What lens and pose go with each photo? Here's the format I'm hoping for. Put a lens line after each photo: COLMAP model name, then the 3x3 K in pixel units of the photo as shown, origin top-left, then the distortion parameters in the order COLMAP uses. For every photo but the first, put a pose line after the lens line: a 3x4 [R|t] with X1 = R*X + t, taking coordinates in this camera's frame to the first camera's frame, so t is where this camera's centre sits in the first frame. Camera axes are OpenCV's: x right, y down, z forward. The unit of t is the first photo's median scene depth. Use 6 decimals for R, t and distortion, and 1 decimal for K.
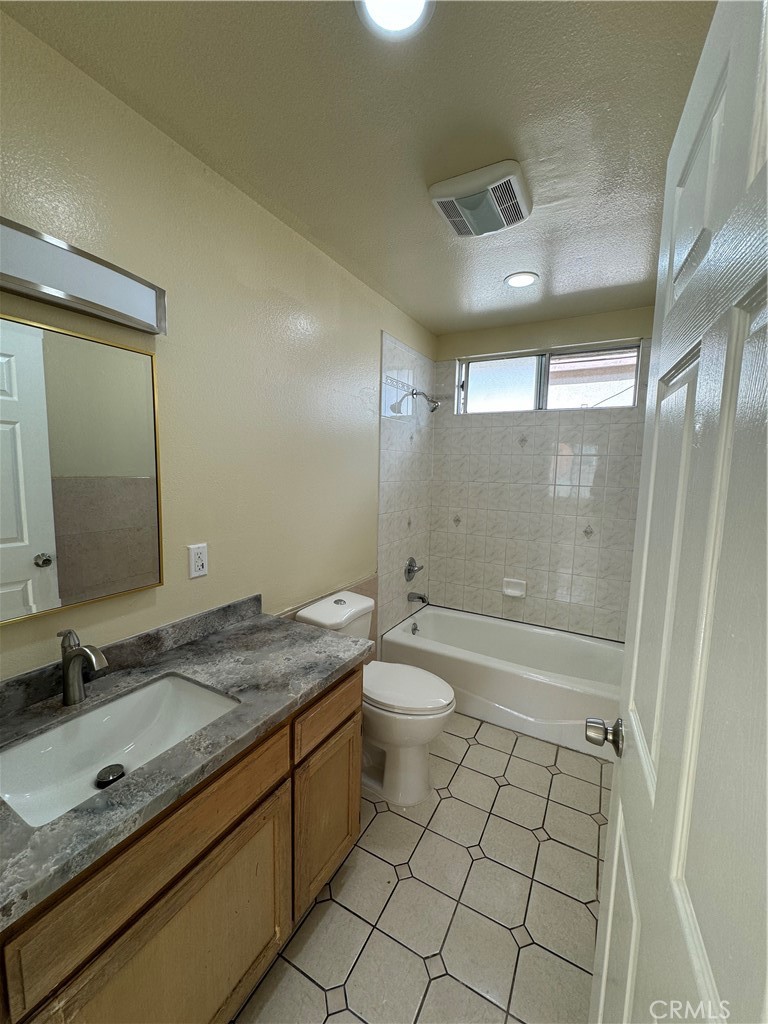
lens RADIAL K [[407.1, 0, 383.6], [0, 407.1, 512.9], [0, 0, 1]] dist [-0.002641, 0.000790]
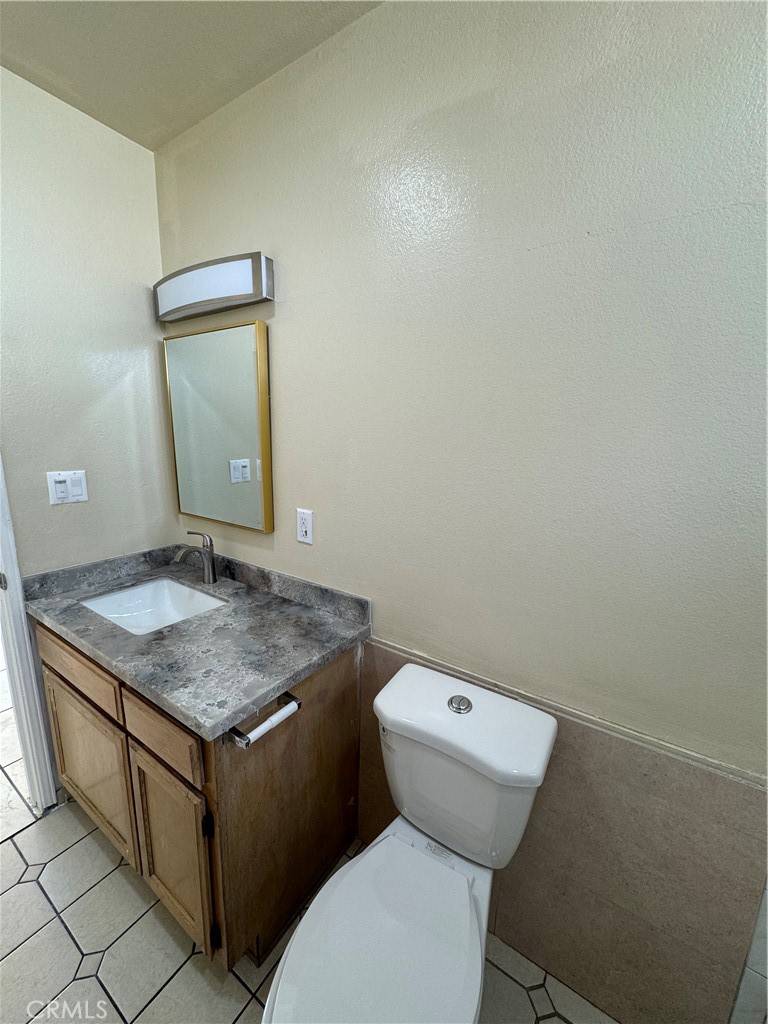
lens RADIAL K [[407.1, 0, 382.1], [0, 407.1, 511.8], [0, 0, 1]] dist [-0.002641, 0.000790]
pose [[-0.075894, 0.172250, -0.982125, 0.483705], [-0.135107, 0.974106, 0.181283, -0.118925], [0.987920, 0.146450, -0.050656, 1.263663]]
